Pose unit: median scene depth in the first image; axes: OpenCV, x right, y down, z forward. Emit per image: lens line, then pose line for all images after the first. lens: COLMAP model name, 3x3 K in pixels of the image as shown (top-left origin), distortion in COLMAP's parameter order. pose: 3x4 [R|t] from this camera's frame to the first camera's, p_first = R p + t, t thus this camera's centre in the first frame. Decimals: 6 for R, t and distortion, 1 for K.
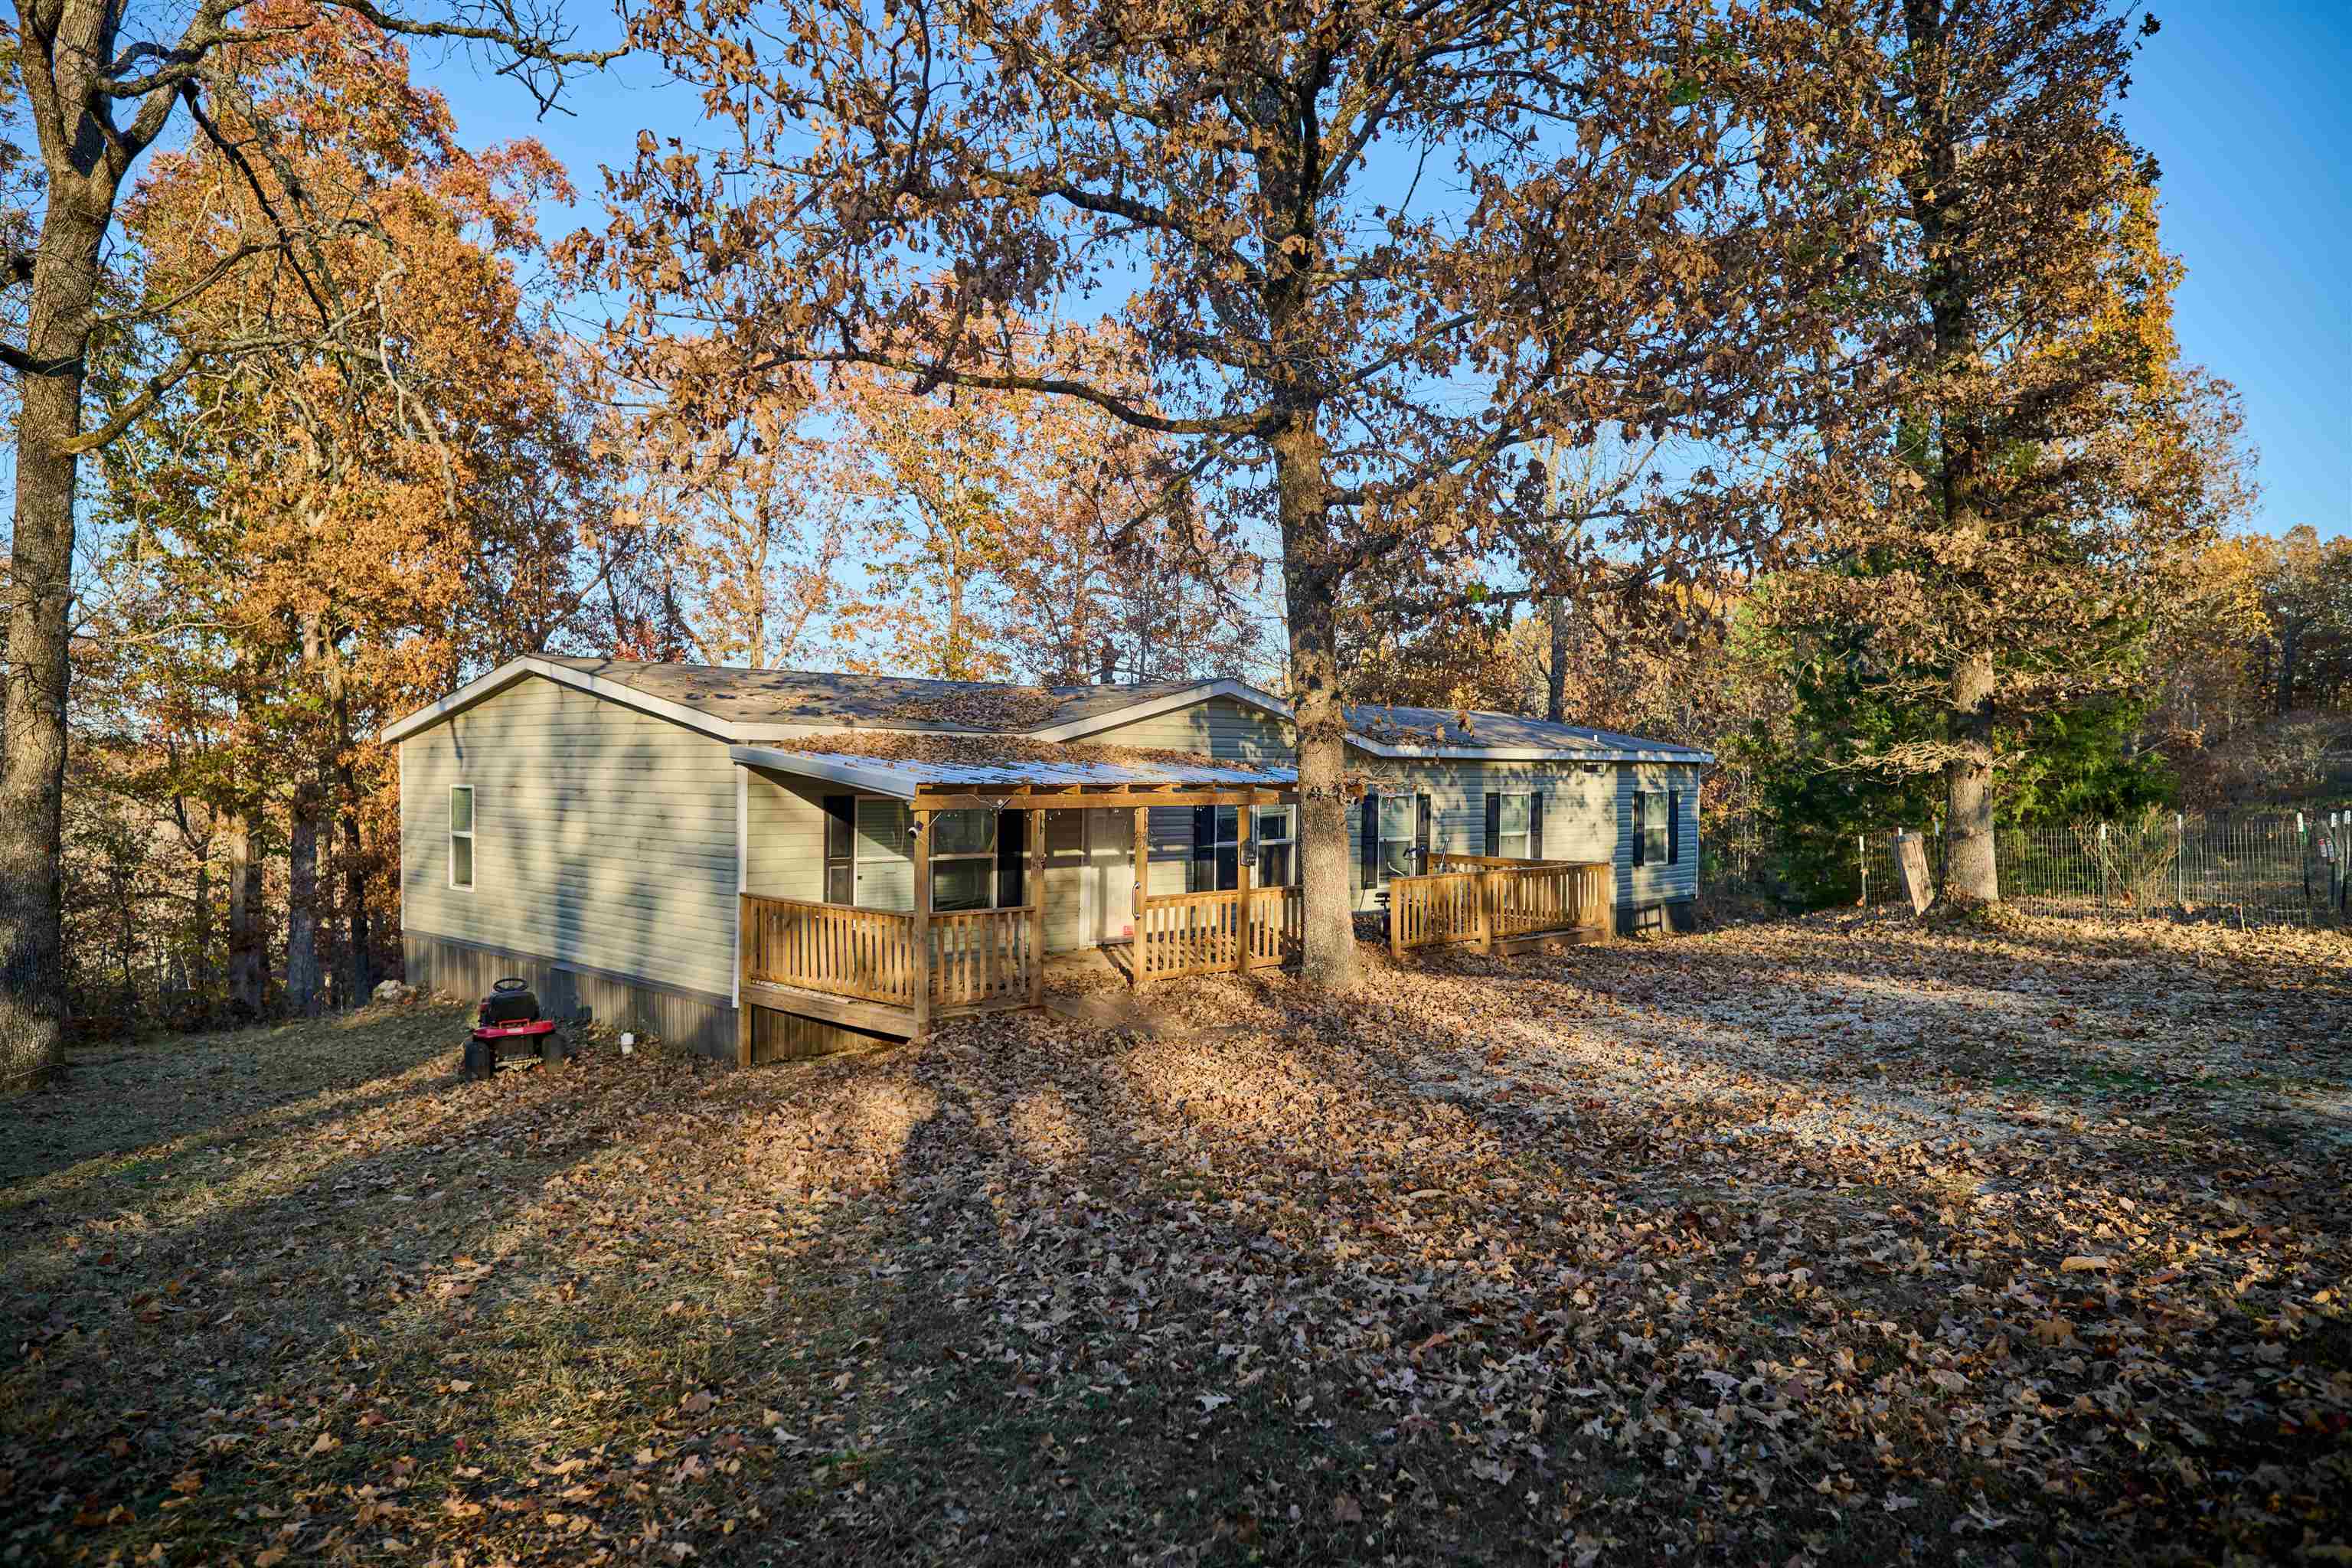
lens RADIAL K [[1629.4, 0, 1172.9], [0, 1629.4, 787.0], [0, 0, 1]] dist [0.012776, 0.007163]
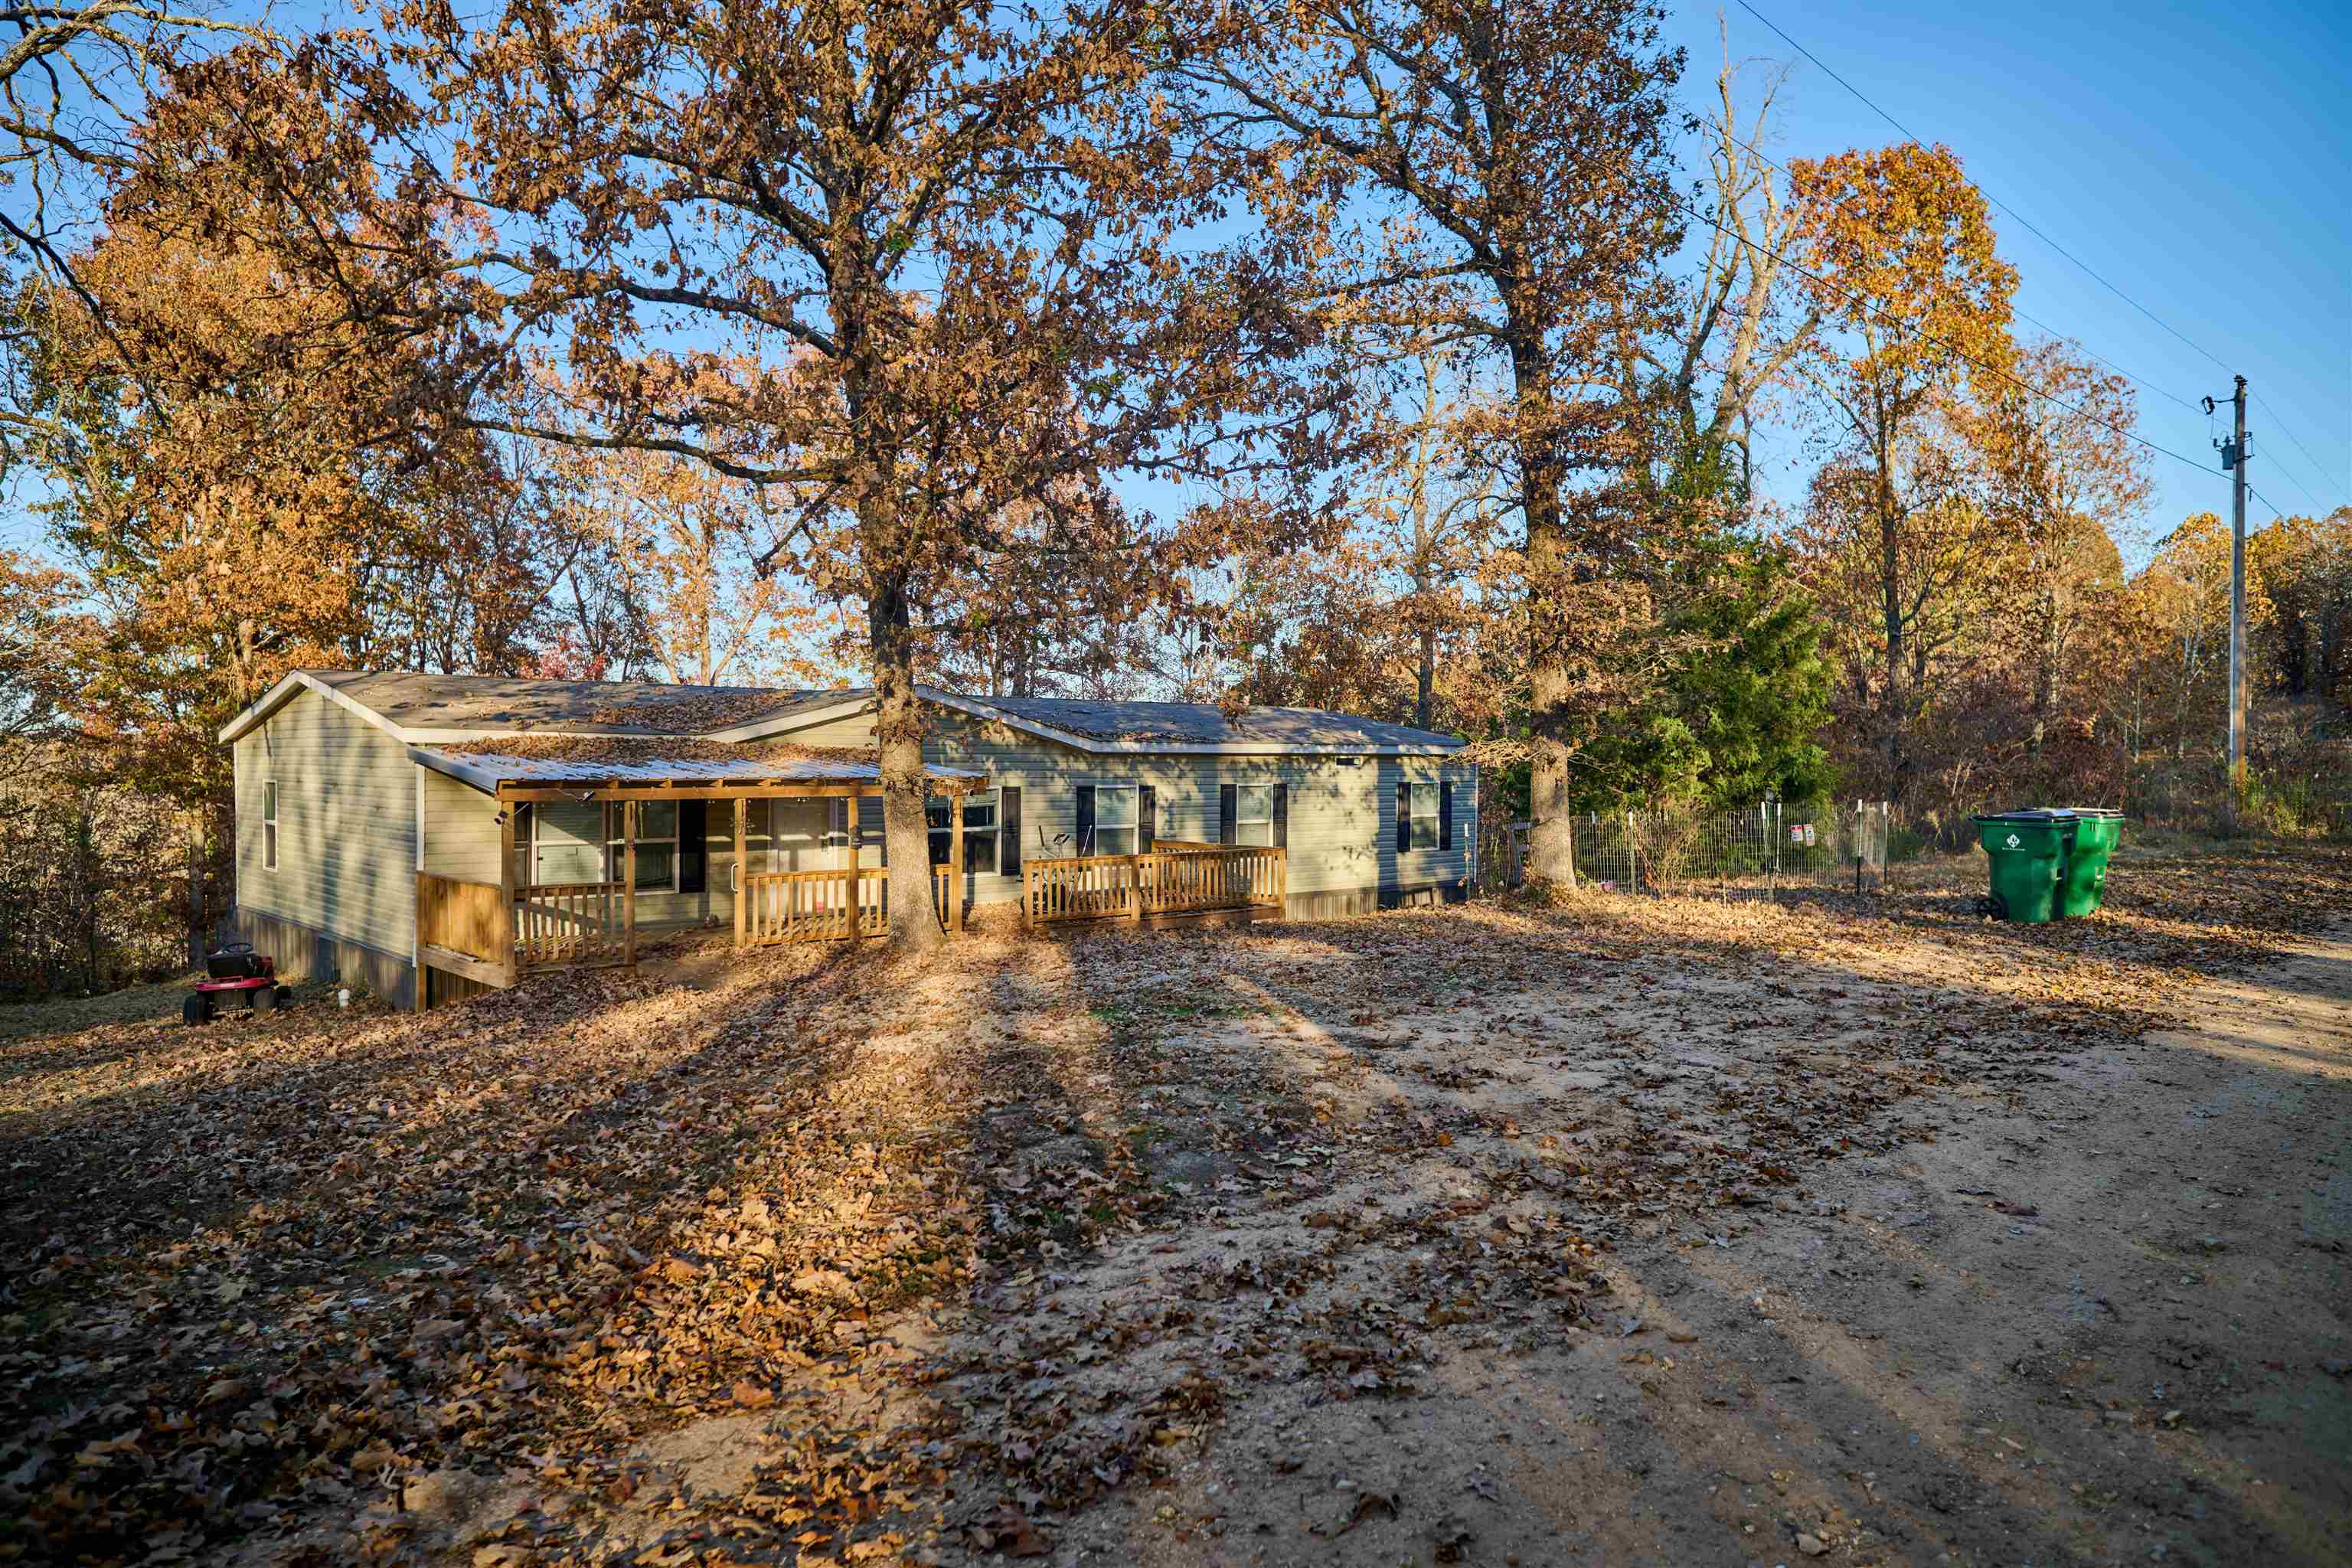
lens RADIAL K [[1629.4, 0, 1179.8], [0, 1629.4, 782.0], [0, 0, 1]] dist [0.012776, 0.007163]
pose [[0.998484, -0.001493, -0.055030, 0.236264], [0.001738, 0.999989, 0.004415, -0.002842], [0.055023, -0.004504, 0.998475, -0.106714]]
